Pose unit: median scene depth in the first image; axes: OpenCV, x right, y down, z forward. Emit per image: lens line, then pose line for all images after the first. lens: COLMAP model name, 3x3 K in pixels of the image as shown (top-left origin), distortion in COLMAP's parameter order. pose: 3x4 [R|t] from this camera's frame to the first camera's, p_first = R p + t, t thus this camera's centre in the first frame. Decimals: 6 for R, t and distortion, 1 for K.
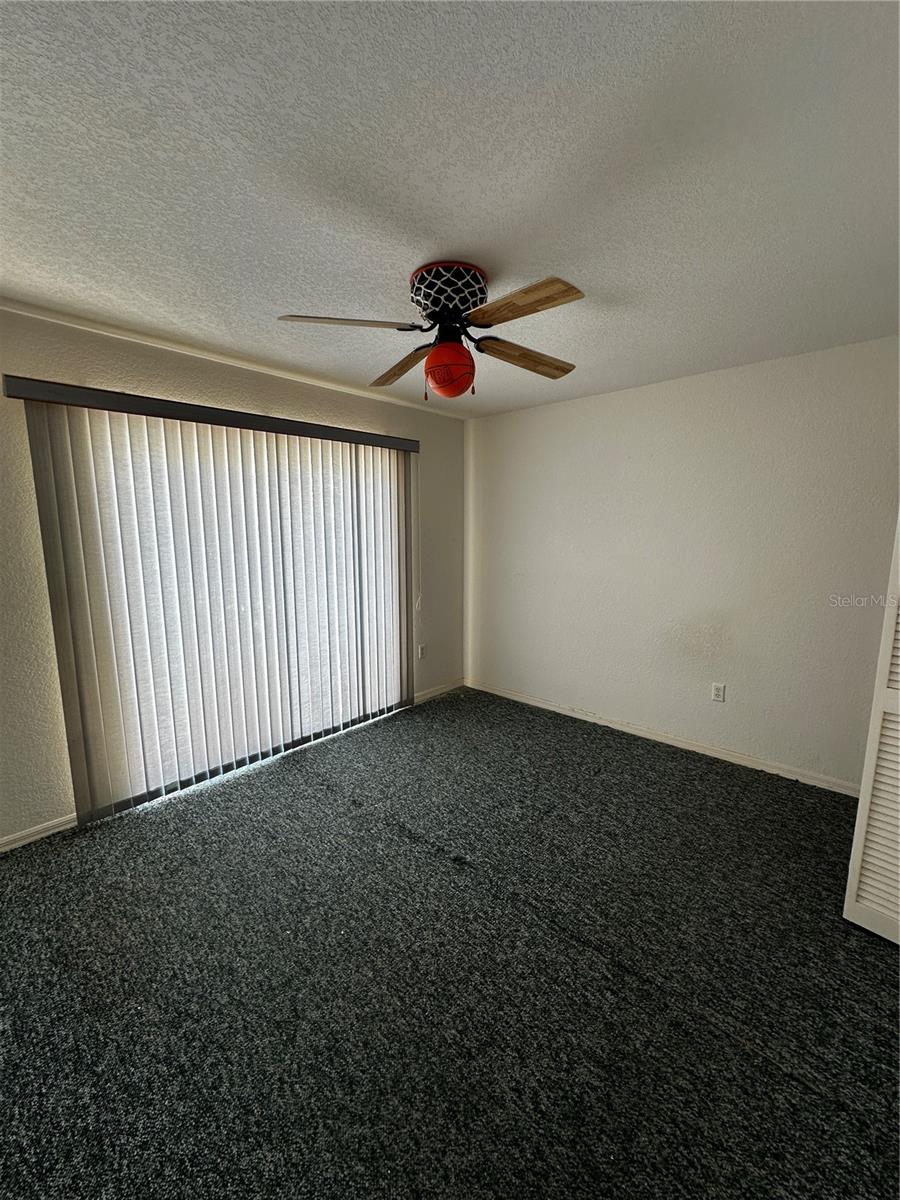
lens RADIAL K [[481.7, 0, 445.9], [0, 481.7, 599.8], [0, 0, 1]] dist [-0.001063, 0.000240]
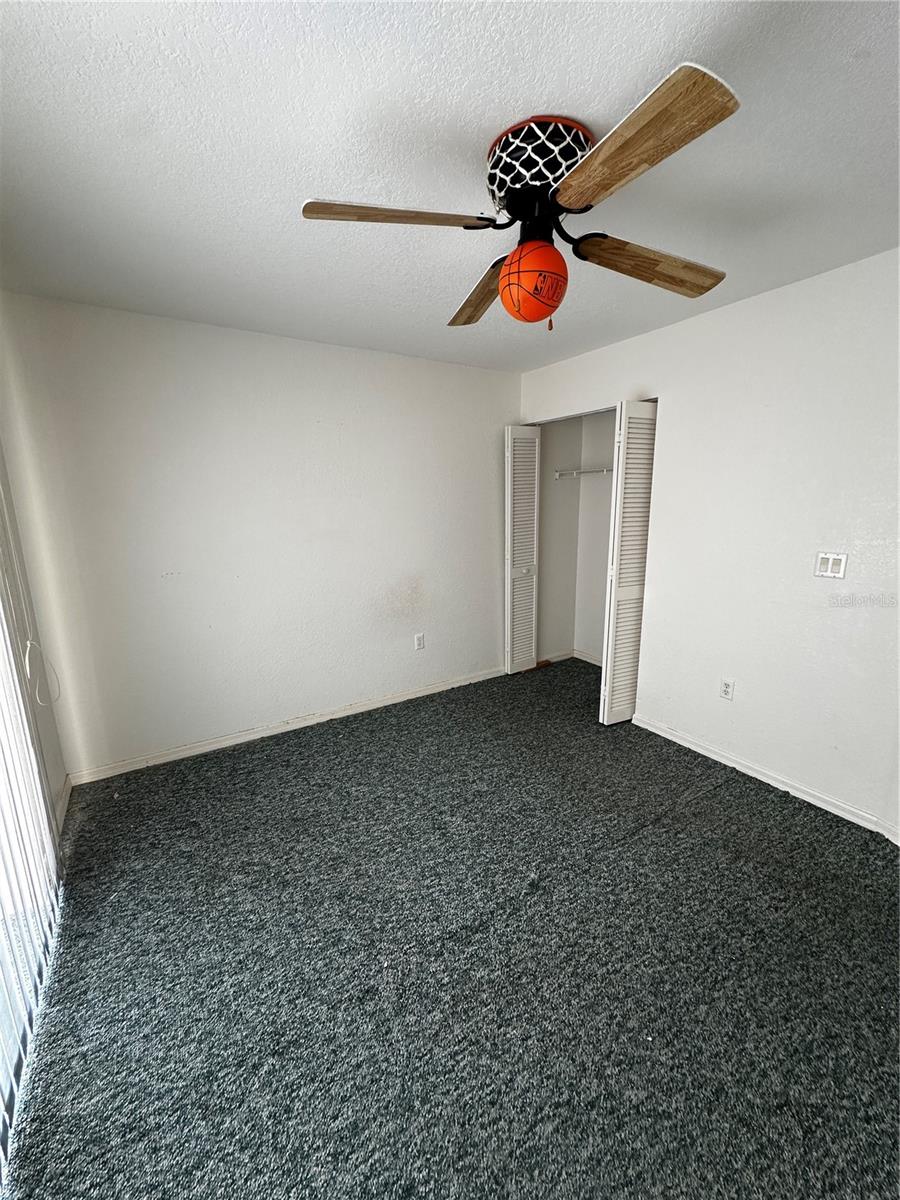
lens RADIAL K [[481.7, 0, 449.2], [0, 481.7, 601.2], [0, 0, 1]] dist [-0.001063, 0.000240]
pose [[0.248304, -0.199650, 0.947884, -0.692820], [0.153326, 0.974295, 0.165048, -0.117727], [-0.956471, 0.104353, 0.272533, 0.816028]]
